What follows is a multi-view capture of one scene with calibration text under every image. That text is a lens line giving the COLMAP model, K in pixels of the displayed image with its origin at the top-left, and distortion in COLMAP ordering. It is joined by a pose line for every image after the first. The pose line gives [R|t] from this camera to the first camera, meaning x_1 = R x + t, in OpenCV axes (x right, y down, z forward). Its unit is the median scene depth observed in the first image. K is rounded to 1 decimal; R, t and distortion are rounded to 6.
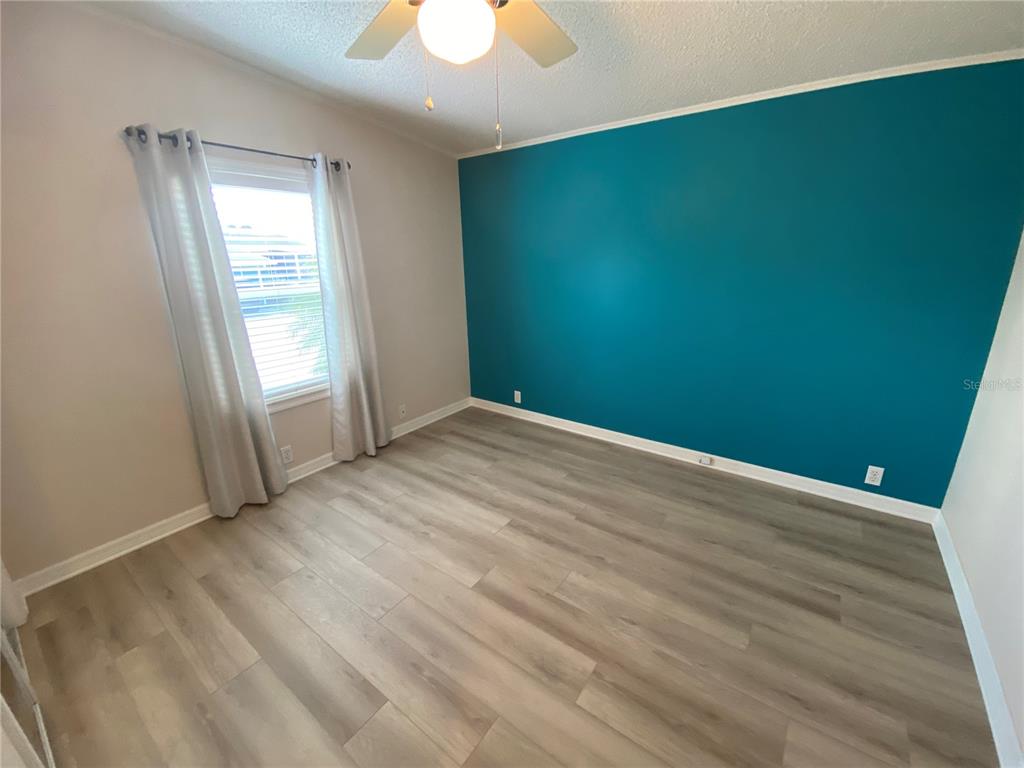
lens RADIAL K [[419.3, 0, 517.1], [0, 419.3, 387.5], [0, 0, 1]] dist [0.001502, -0.001795]
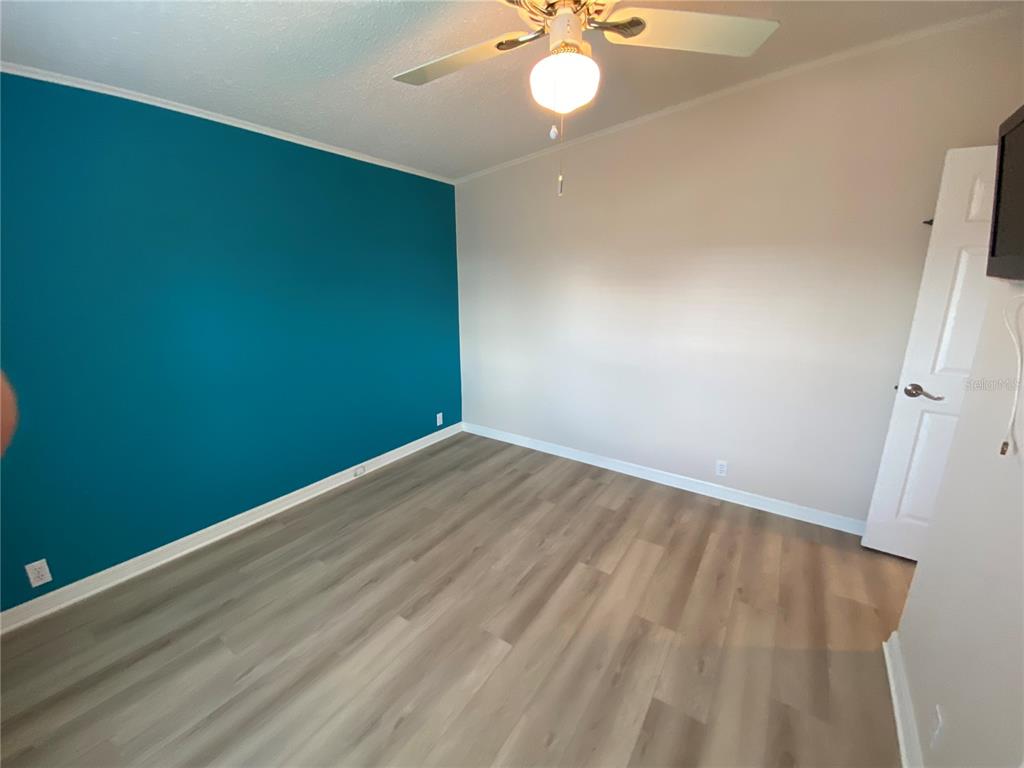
lens RADIAL K [[419.3, 0, 520.1], [0, 419.3, 379.3], [0, 0, 1]] dist [0.001502, -0.001795]
pose [[-0.063651, -0.211081, 0.975394, -0.734968], [0.297955, 0.928779, 0.220437, -0.202323], [-0.952455, 0.304654, 0.003775, 0.696429]]
